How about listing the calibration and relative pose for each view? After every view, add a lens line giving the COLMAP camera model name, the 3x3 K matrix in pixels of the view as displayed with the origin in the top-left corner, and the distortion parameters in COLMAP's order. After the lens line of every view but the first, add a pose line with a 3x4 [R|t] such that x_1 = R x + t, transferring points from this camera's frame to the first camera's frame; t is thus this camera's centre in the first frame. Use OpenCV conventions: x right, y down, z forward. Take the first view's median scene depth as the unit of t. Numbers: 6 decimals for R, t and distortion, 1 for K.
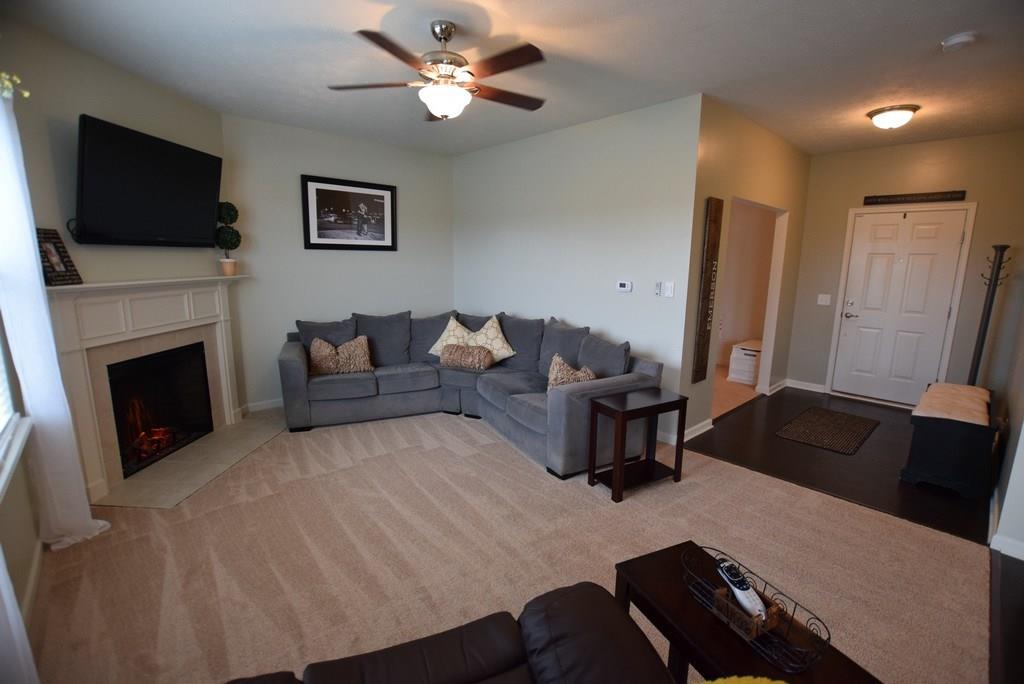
lens RADIAL K [[451.6, 0, 516.0], [0, 451.6, 342.2], [0, 0, 1]] dist [-0.035150, 0.005697]
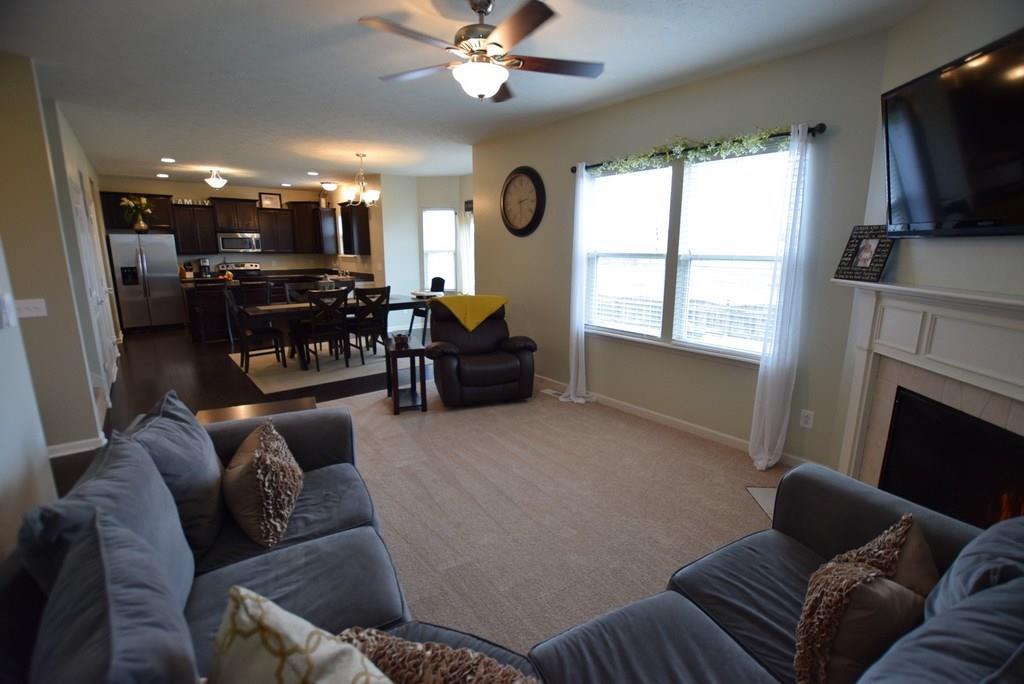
lens RADIAL K [[451.6, 0, 516.0], [0, 451.6, 342.2], [0, 0, 1]] dist [-0.035150, 0.005697]
pose [[-0.998663, -0.028628, 0.043033, -0.168719], [-0.010245, 0.925712, 0.378091, -0.223073], [-0.050660, 0.377145, -0.924768, 1.203166]]
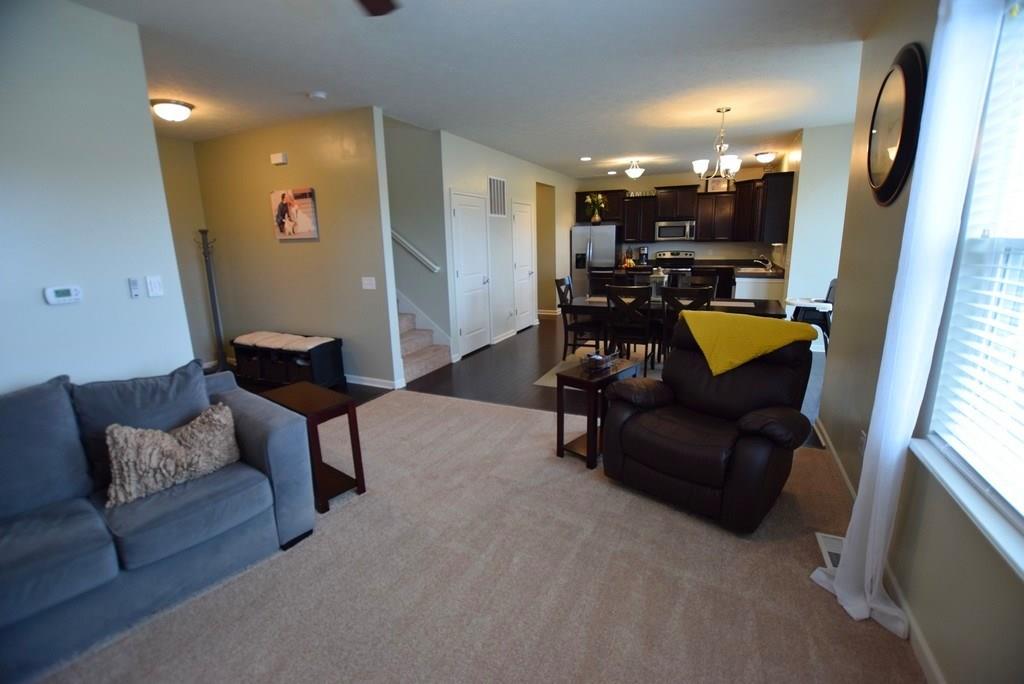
lens RADIAL K [[451.6, 0, 516.0], [0, 451.6, 342.2], [0, 0, 1]] dist [-0.035150, 0.005697]
pose [[-0.383313, -0.208184, 0.899850, -0.477510], [0.185109, 0.937183, 0.295673, -0.117465], [-0.904879, 0.279906, -0.320697, 0.625573]]
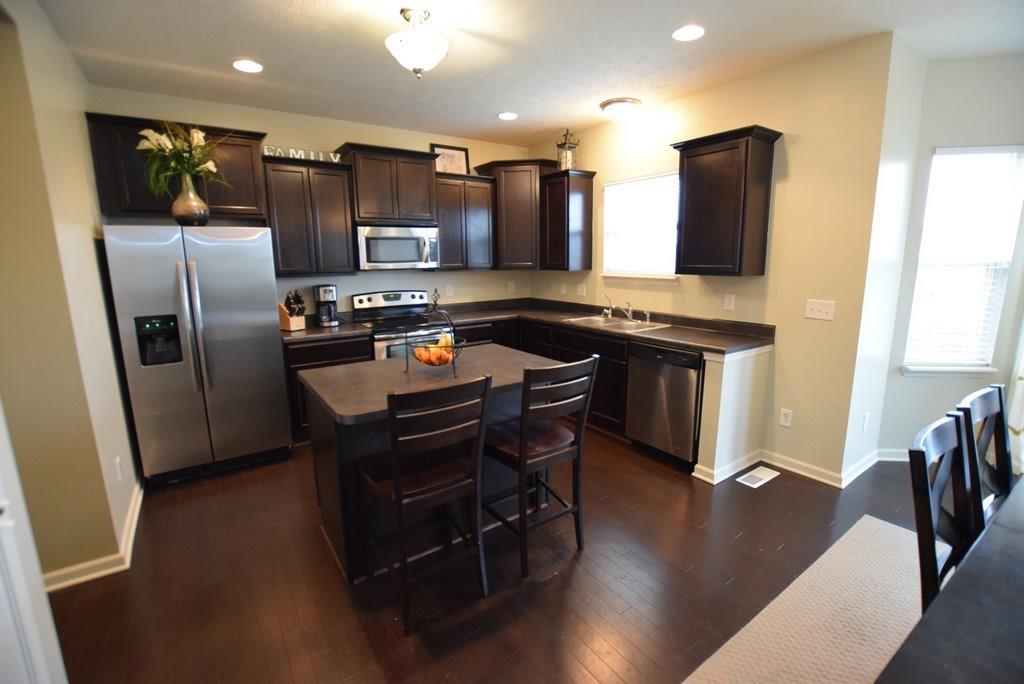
lens RADIAL K [[451.6, 0, 516.0], [0, 451.6, 342.2], [0, 0, 1]] dist [-0.035150, 0.005697]
pose [[-0.991635, -0.027049, 0.126211, 0.887455], [0.020449, 0.932527, 0.360520, 0.000994], [-0.127447, 0.360085, -0.924173, 0.051425]]
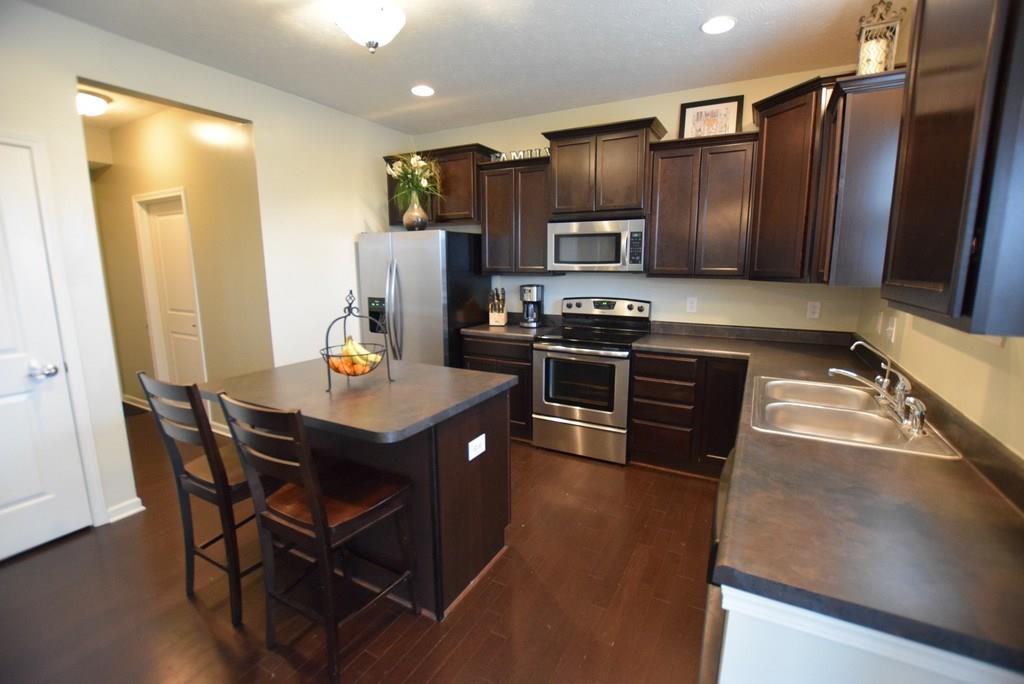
lens RADIAL K [[451.6, 0, 516.0], [0, 451.6, 342.2], [0, 0, 1]] dist [-0.035150, 0.005697]
pose [[-0.322769, -0.176652, 0.929847, 0.527115], [0.166090, 0.956612, 0.239390, 0.104776], [-0.931791, 0.231706, -0.279424, -0.494292]]
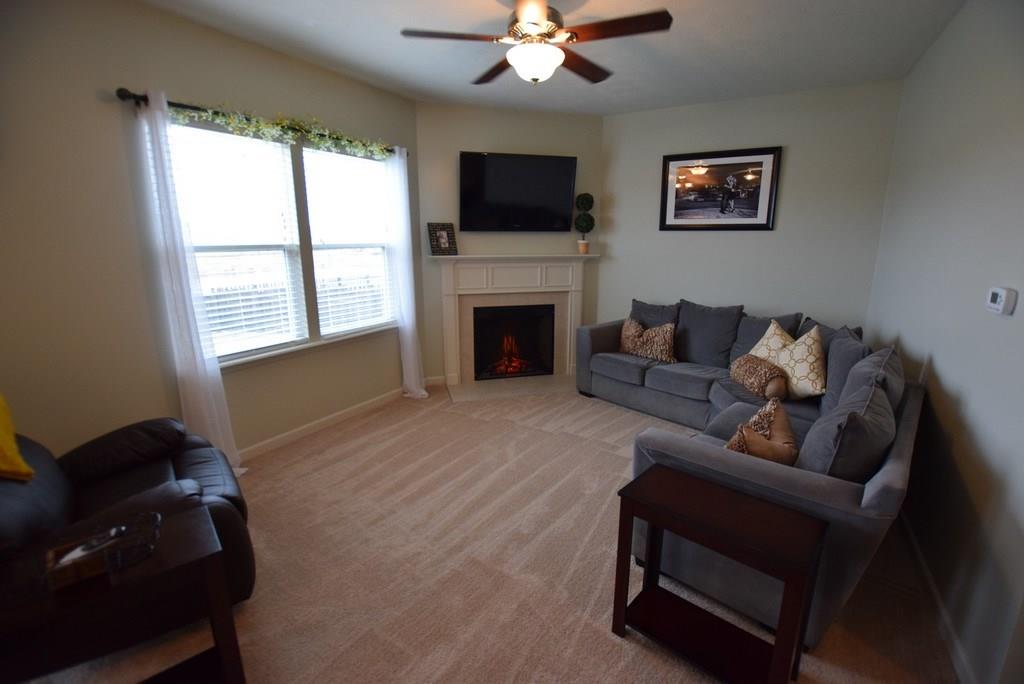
lens RADIAL K [[451.6, 0, 516.0], [0, 451.6, 342.2], [0, 0, 1]] dist [-0.035150, 0.005697]
pose [[0.299138, 0.198691, -0.933294, 0.457953], [-0.167501, 0.973828, 0.153633, -0.069373], [0.939393, 0.110370, 0.324589, 0.425544]]
